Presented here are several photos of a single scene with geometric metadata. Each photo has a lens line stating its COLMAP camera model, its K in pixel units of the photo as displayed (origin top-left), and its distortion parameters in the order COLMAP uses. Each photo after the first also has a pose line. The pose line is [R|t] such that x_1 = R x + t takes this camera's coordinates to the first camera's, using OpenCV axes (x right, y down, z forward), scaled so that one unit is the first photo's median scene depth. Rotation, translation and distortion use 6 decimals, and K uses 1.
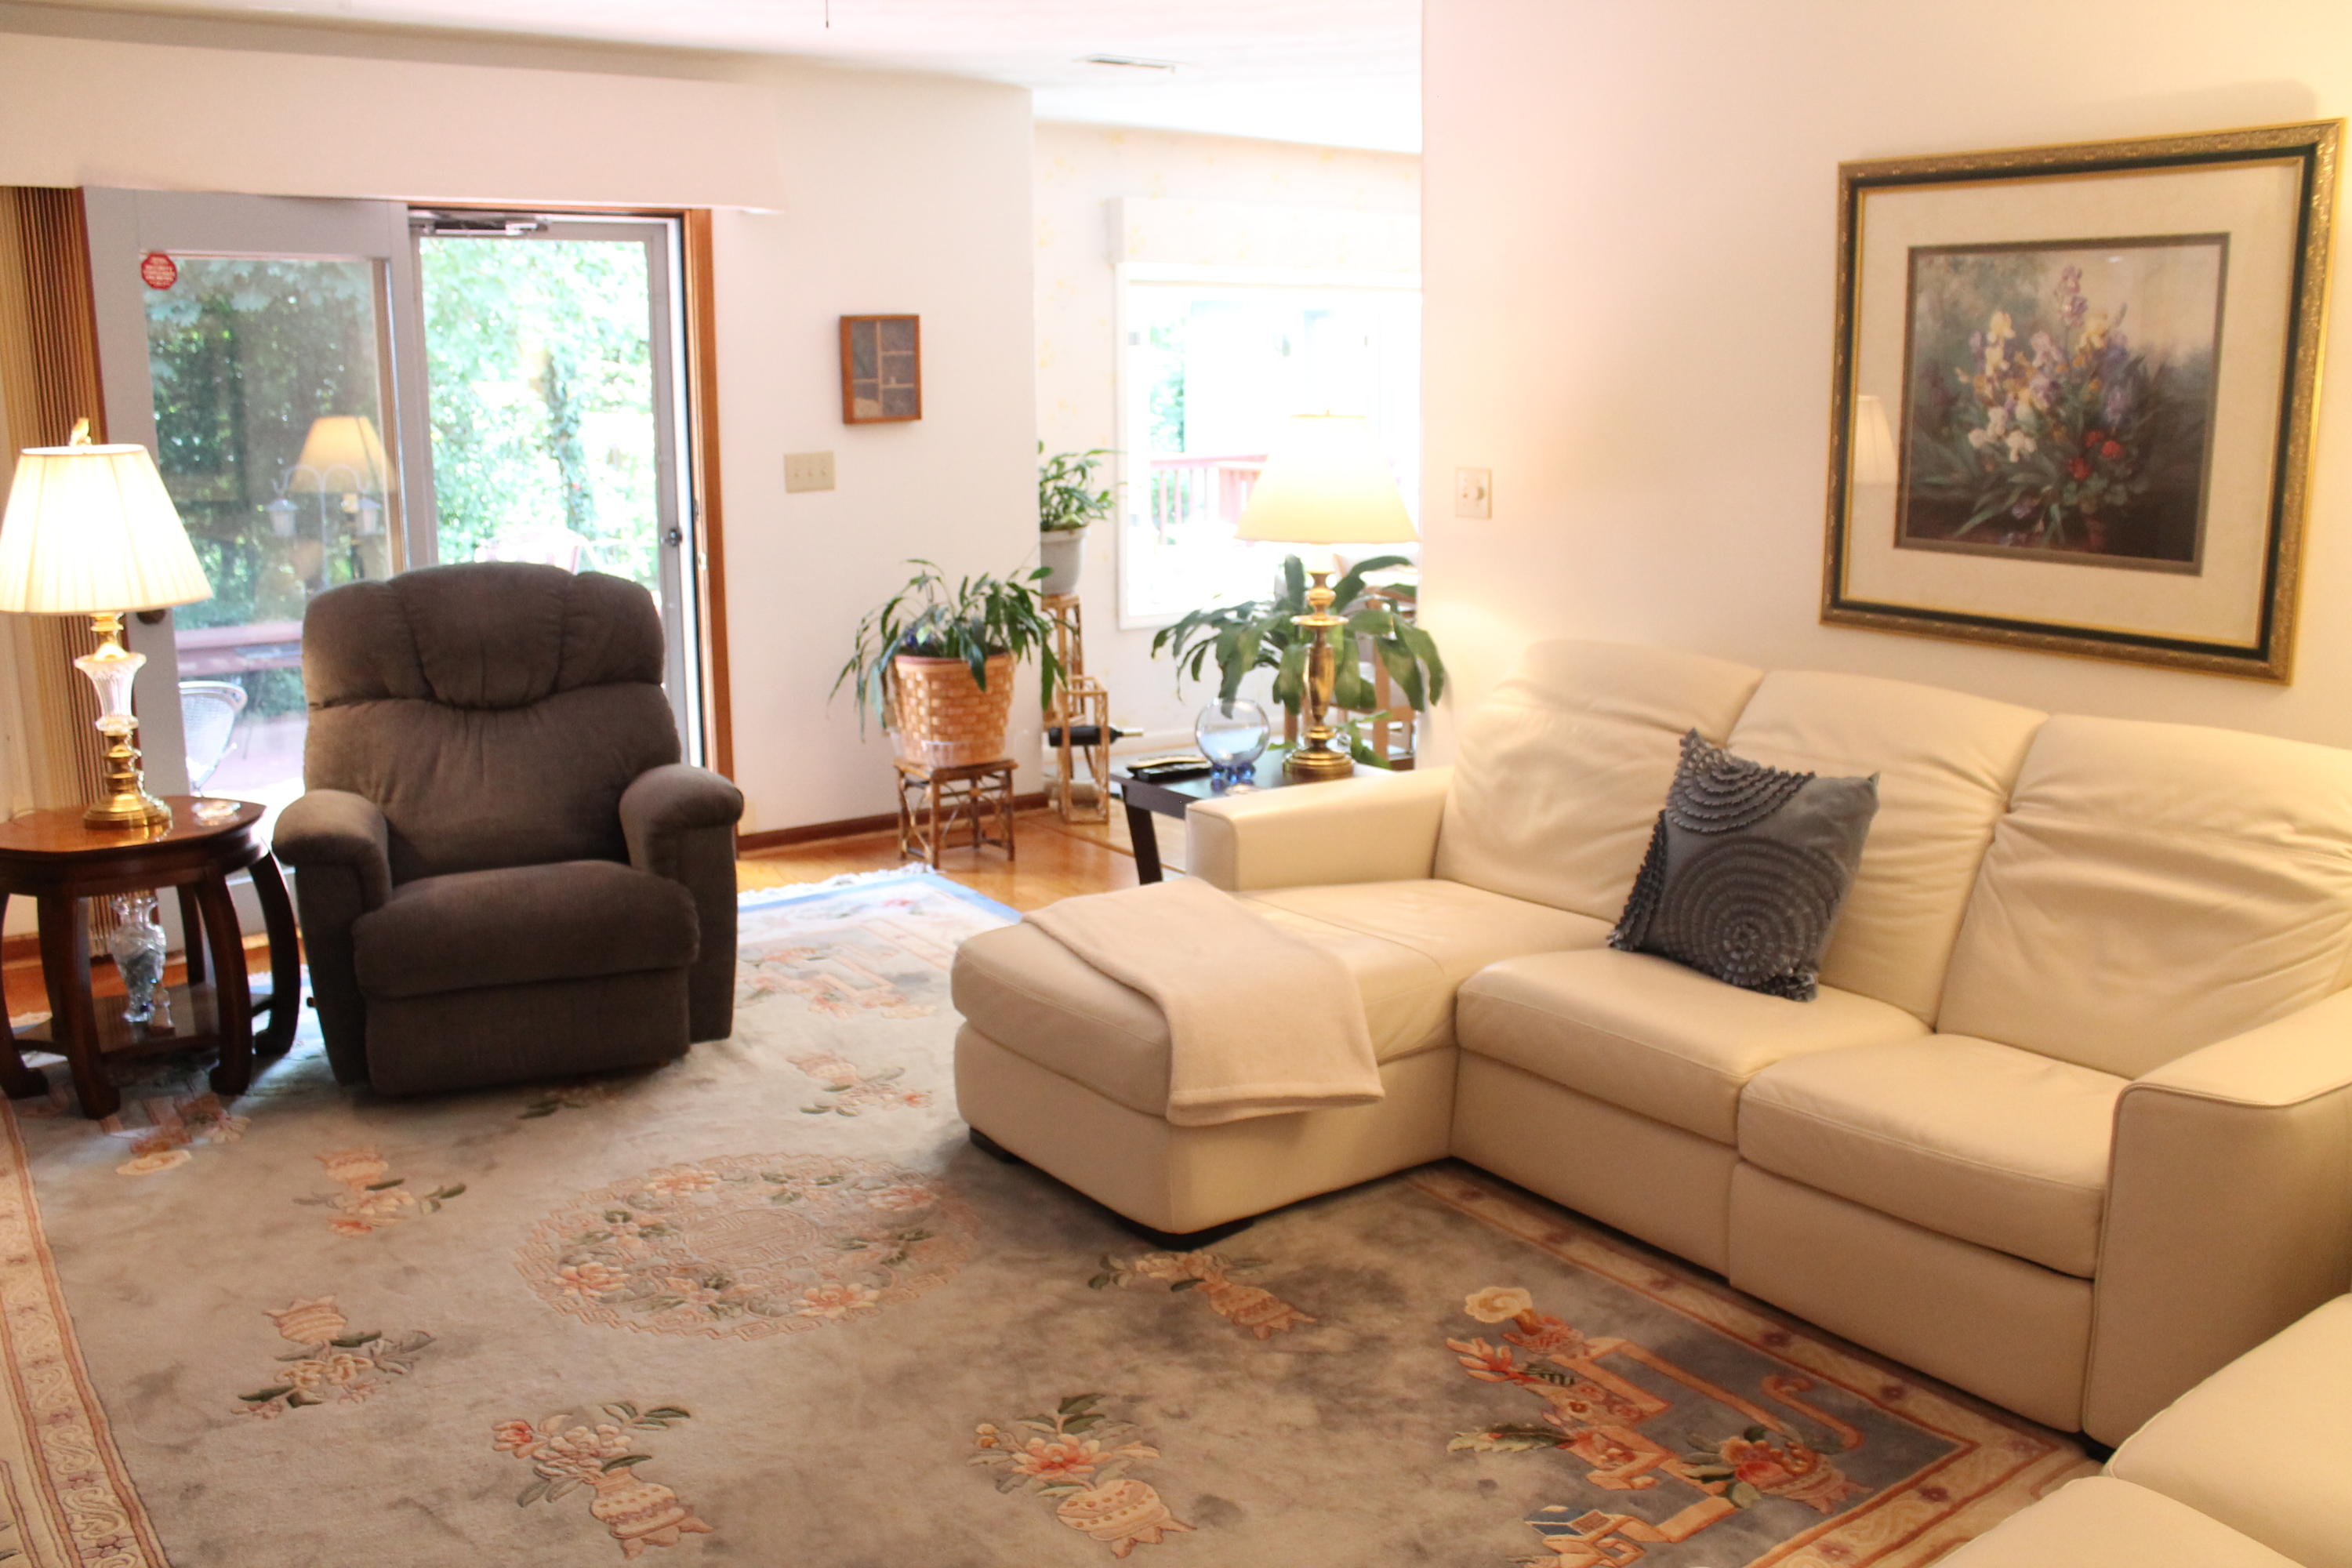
lens RADIAL K [[1984.3, 0, 1176.0], [0, 1984.3, 784.0], [0, 0, 1]] dist [-0.160846, 0.138310]
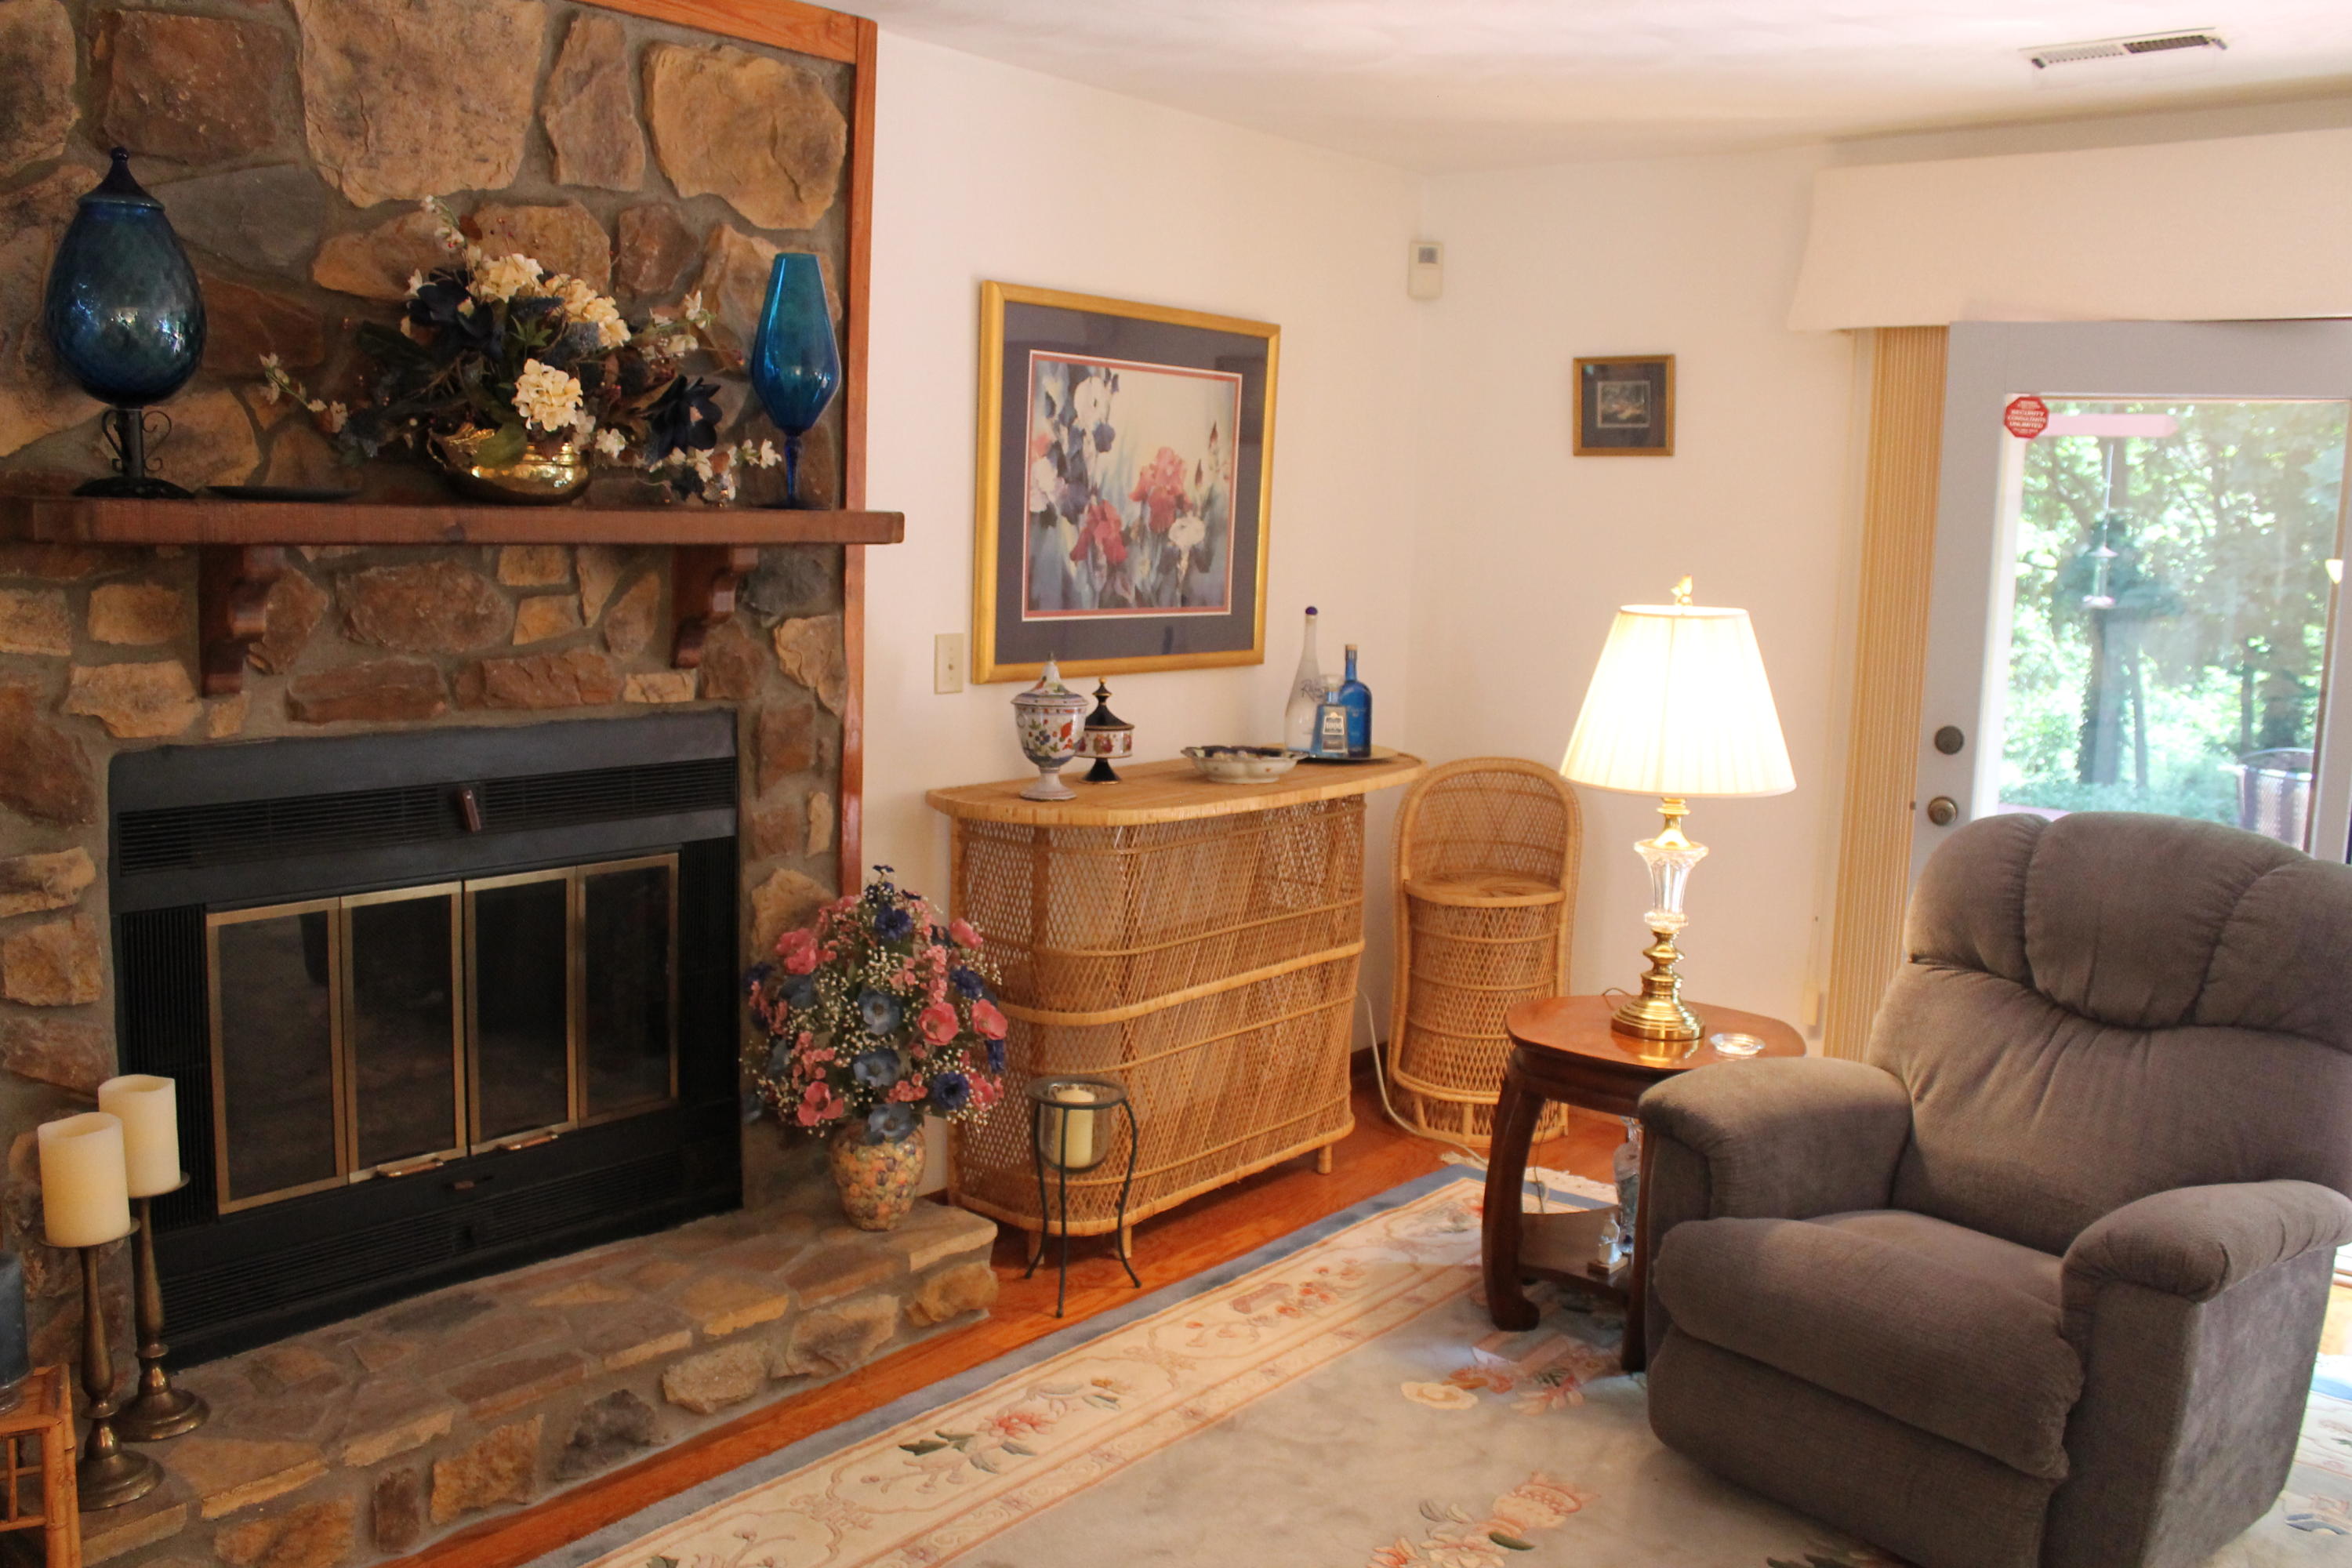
lens RADIAL K [[1988.5, 0, 1176.3], [0, 1988.5, 791.5], [0, 0, 1]] dist [-0.166290, 0.147870]
pose [[0.254996, 0.144734, -0.956049, 0.225124], [-0.225096, 0.970456, 0.086877, -0.107119], [0.940377, 0.193050, 0.280041, 0.481805]]
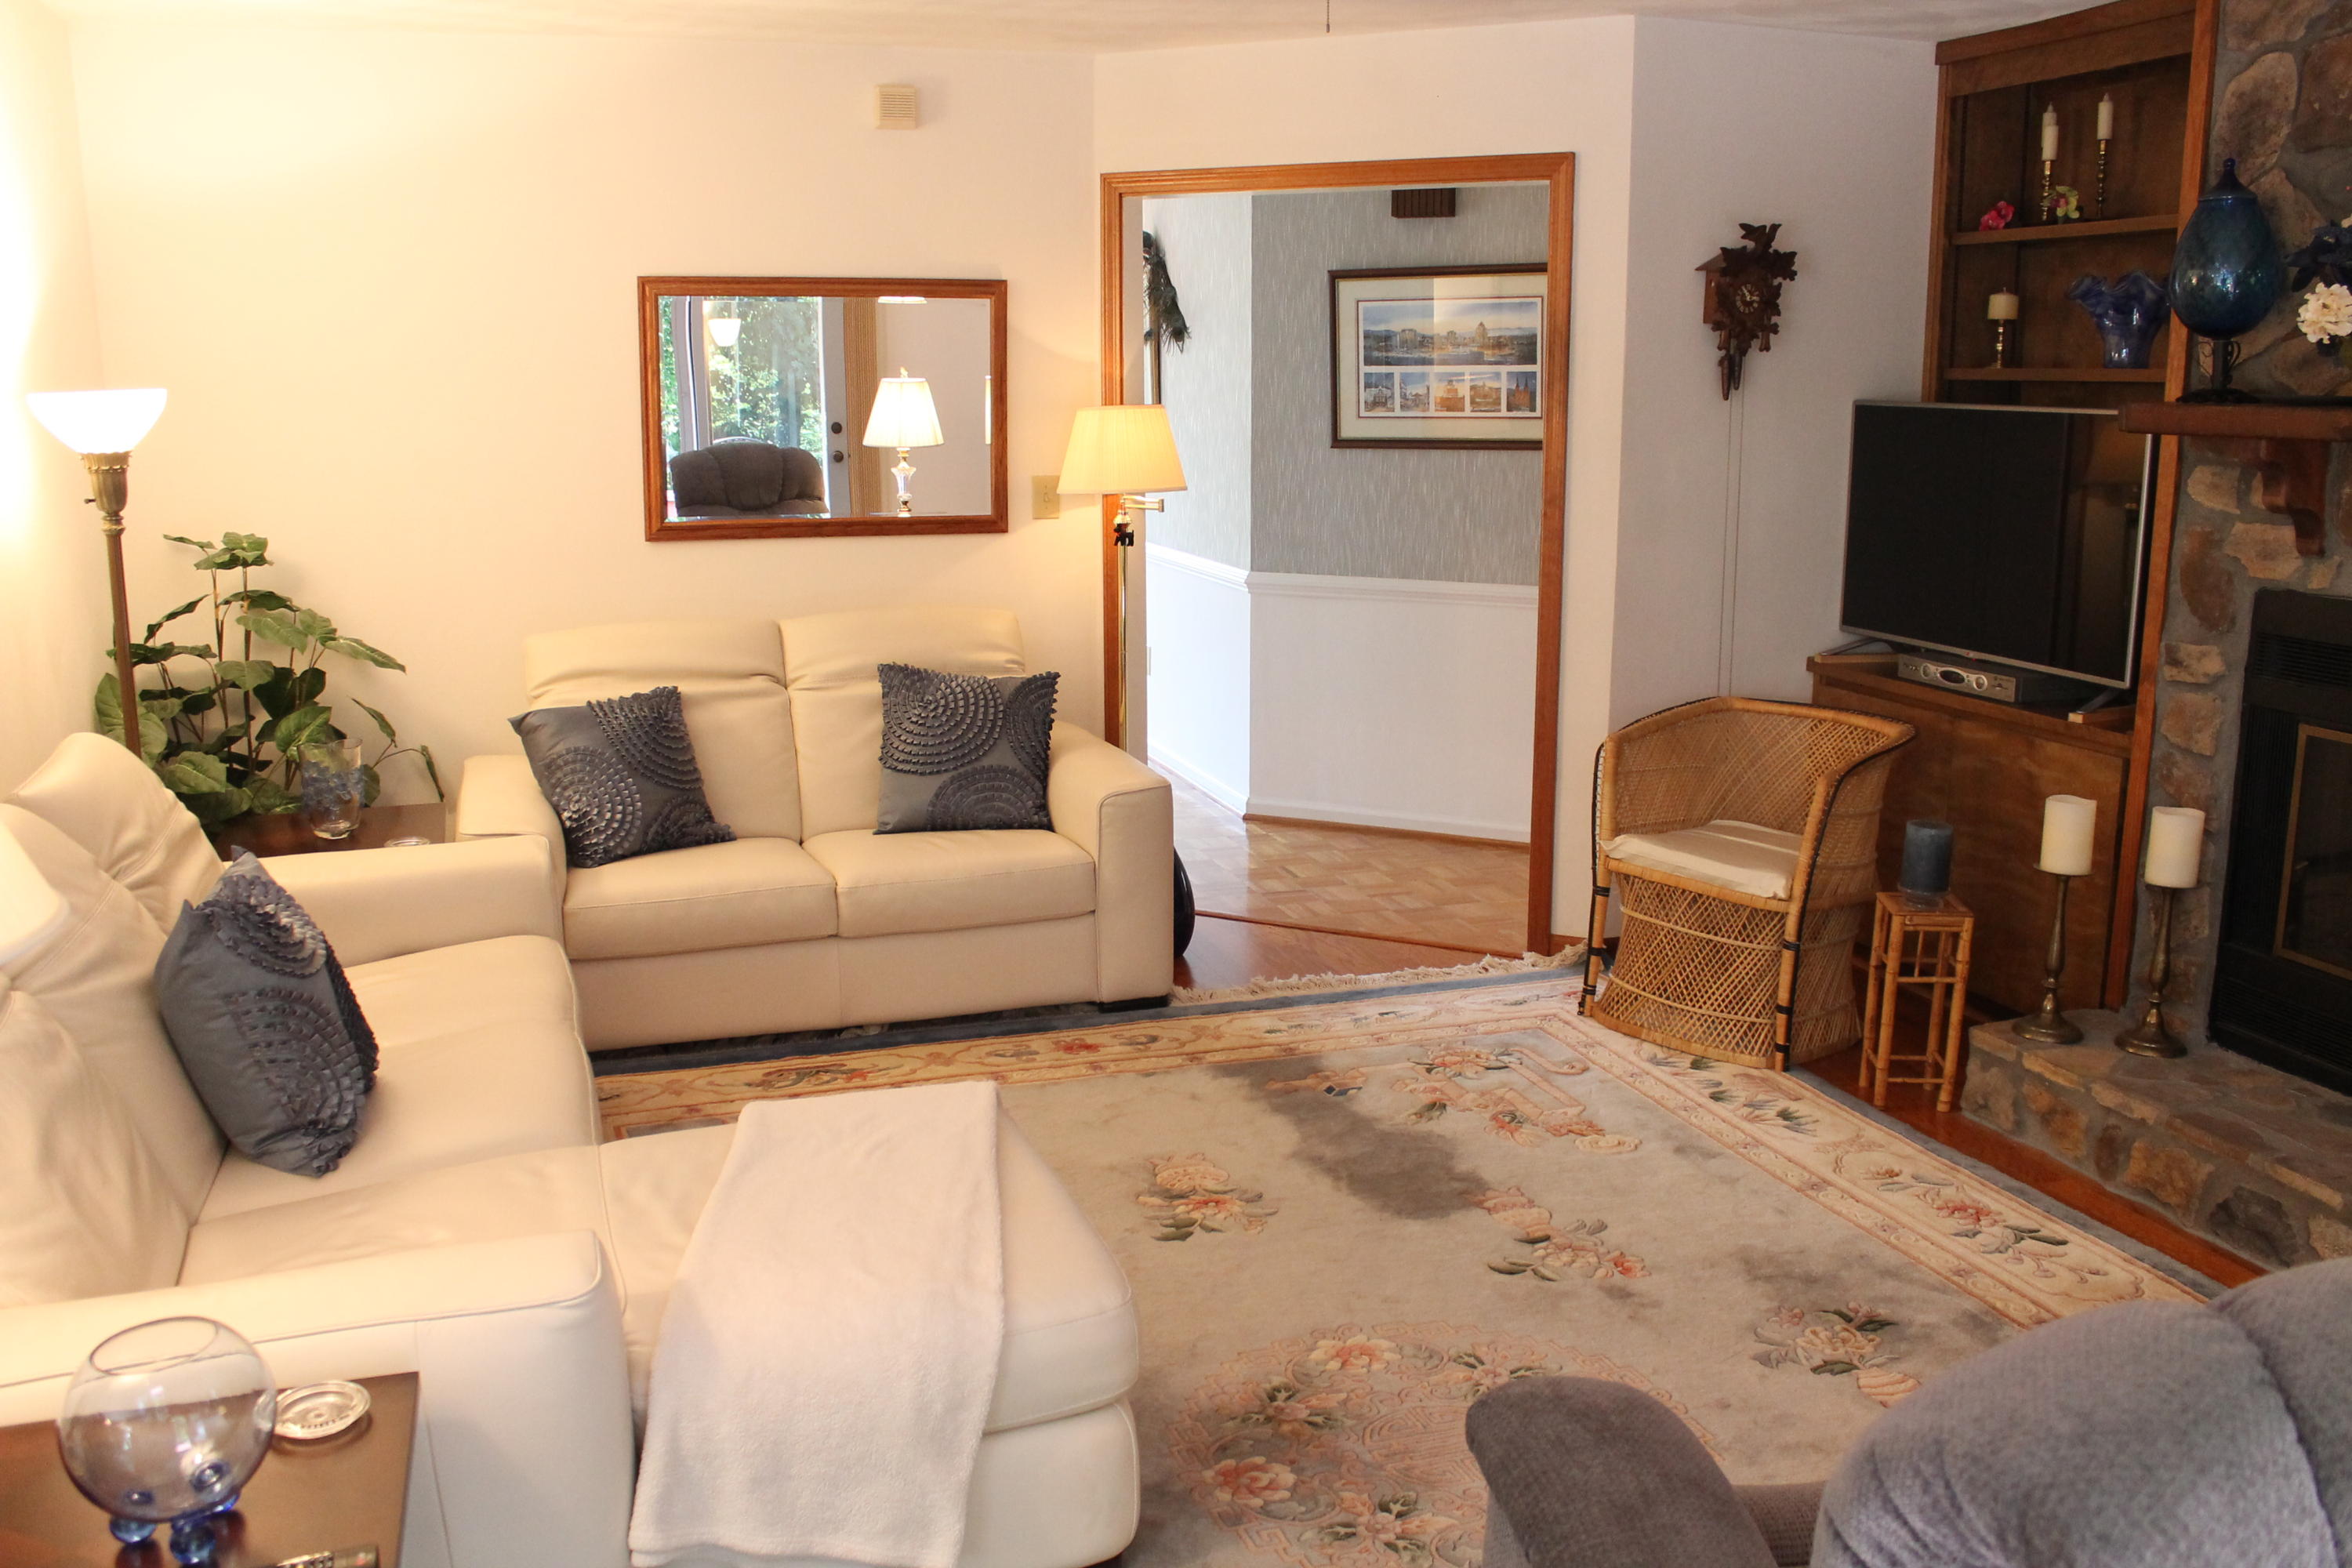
lens RADIAL K [[1988.5, 0, 1176.3], [0, 1988.5, 791.5], [0, 0, 1]] dist [-0.166290, 0.147870]
pose [[-0.950248, -0.057006, 0.306235, -0.269350], [0.070190, 0.918642, 0.388805, -0.275883], [-0.303484, 0.390956, -0.868937, 1.275647]]
